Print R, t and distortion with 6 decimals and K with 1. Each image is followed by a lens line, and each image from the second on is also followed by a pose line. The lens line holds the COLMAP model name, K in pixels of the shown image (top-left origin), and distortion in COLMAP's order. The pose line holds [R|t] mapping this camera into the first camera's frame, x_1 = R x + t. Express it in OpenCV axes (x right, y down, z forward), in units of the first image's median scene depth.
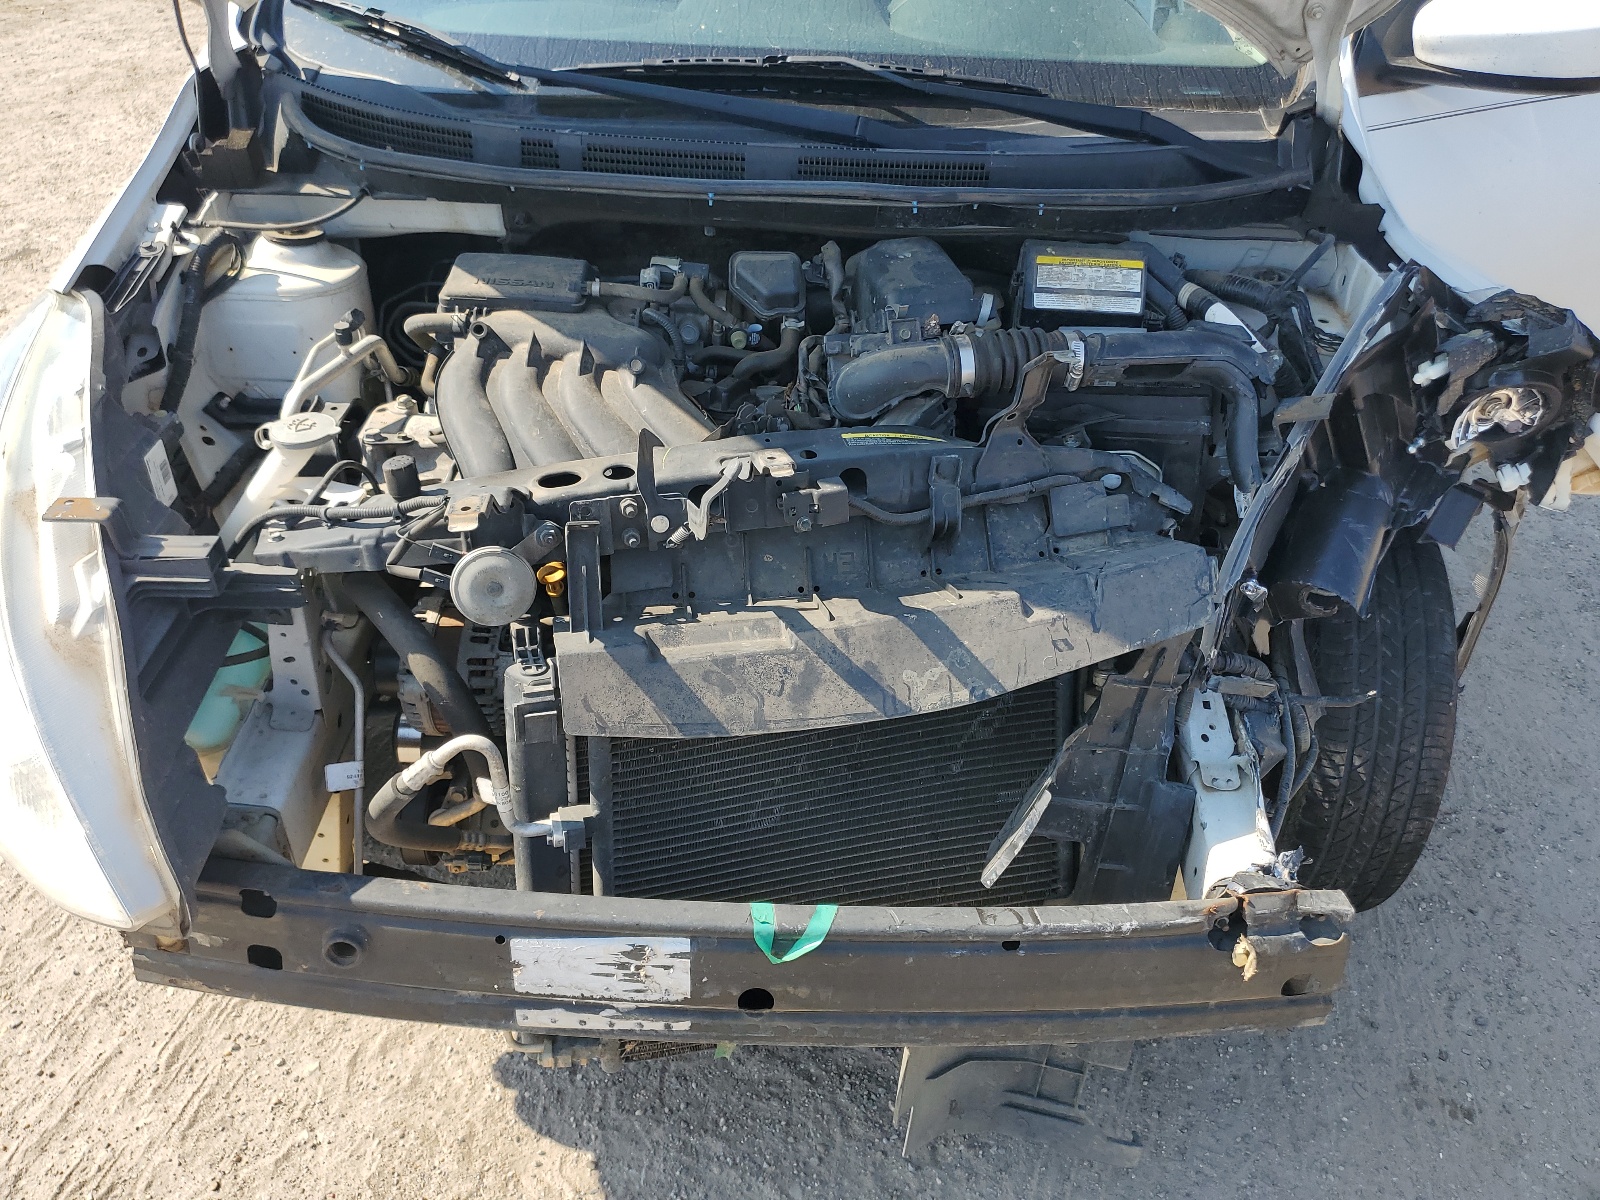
lens RADIAL K [[1264.7, 0, 794.6], [0, 1264.7, 595.4], [0, 0, 1]] dist [-0.056543, 0.072960]
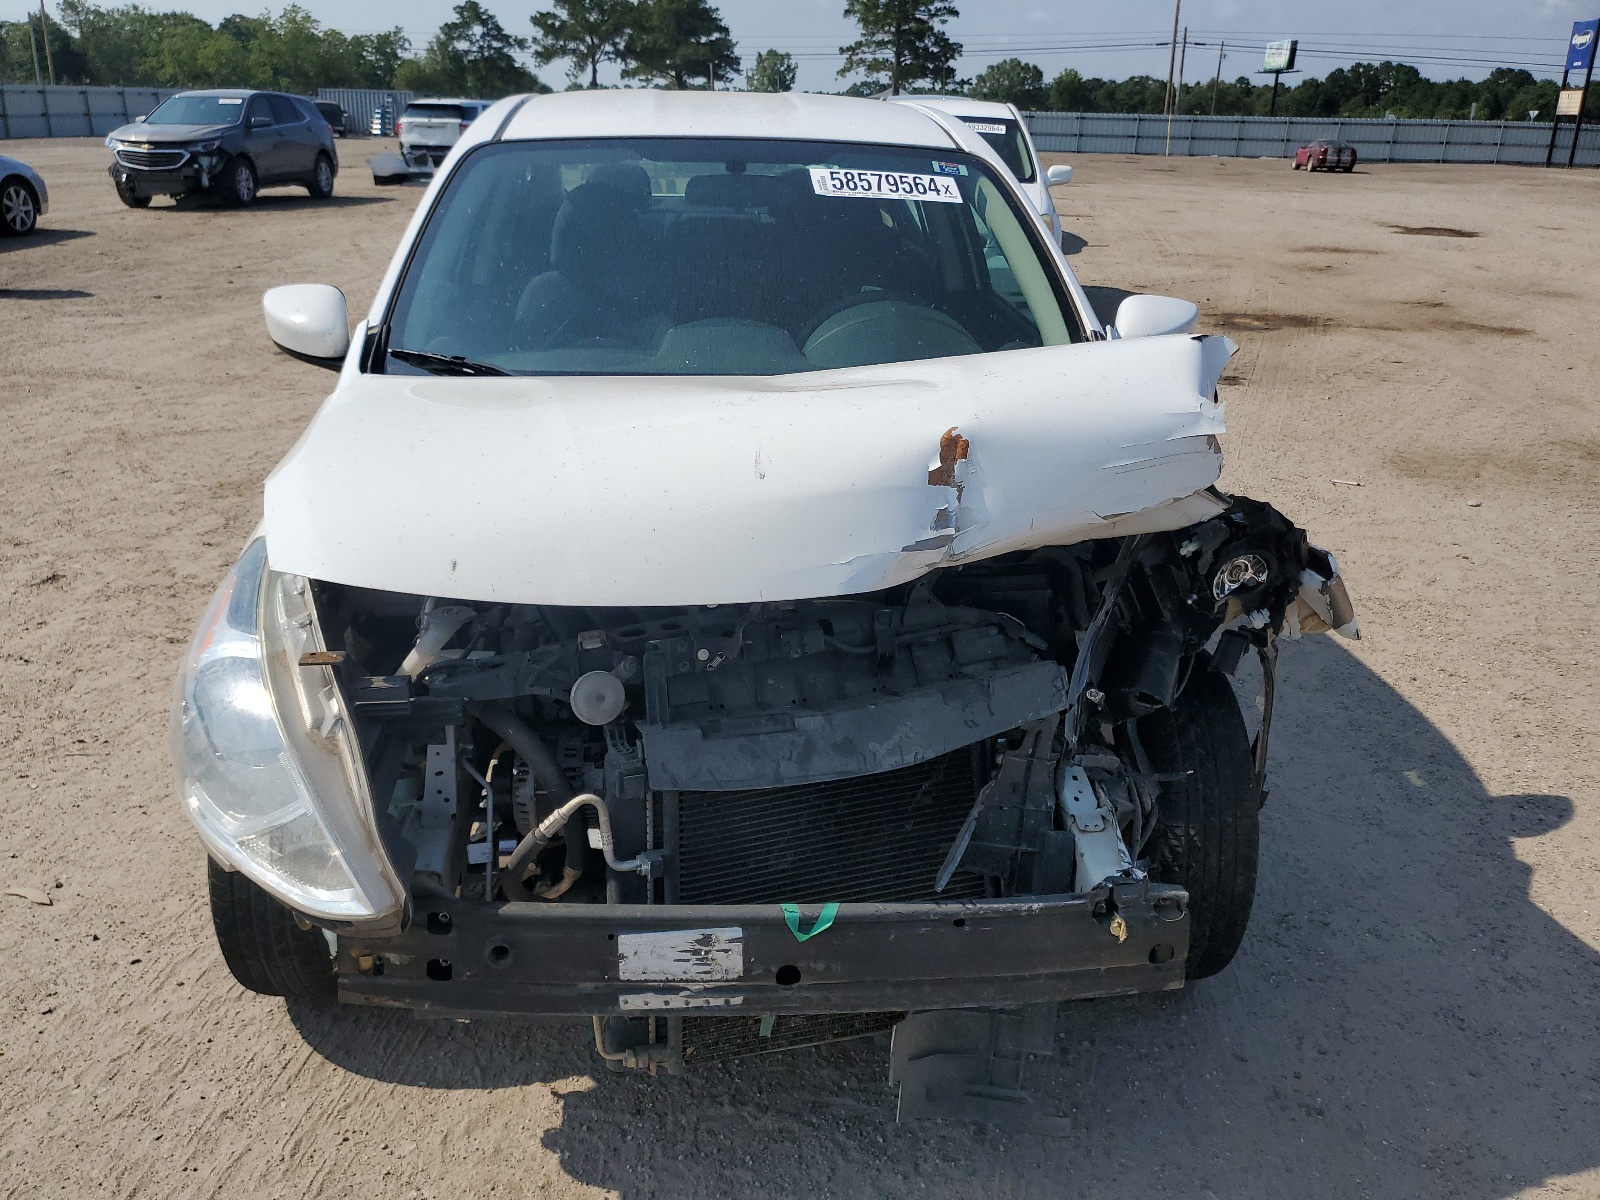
lens RADIAL K [[1264.7, 0, 794.6], [0, 1264.7, 595.4], [0, 0, 1]] dist [-0.056543, 0.072960]
pose [[0.994557, -0.050873, 0.090932, -0.109097], [0.072730, 0.963877, -0.256226, 0.225678], [-0.074612, 0.261444, 0.962330, -0.406906]]
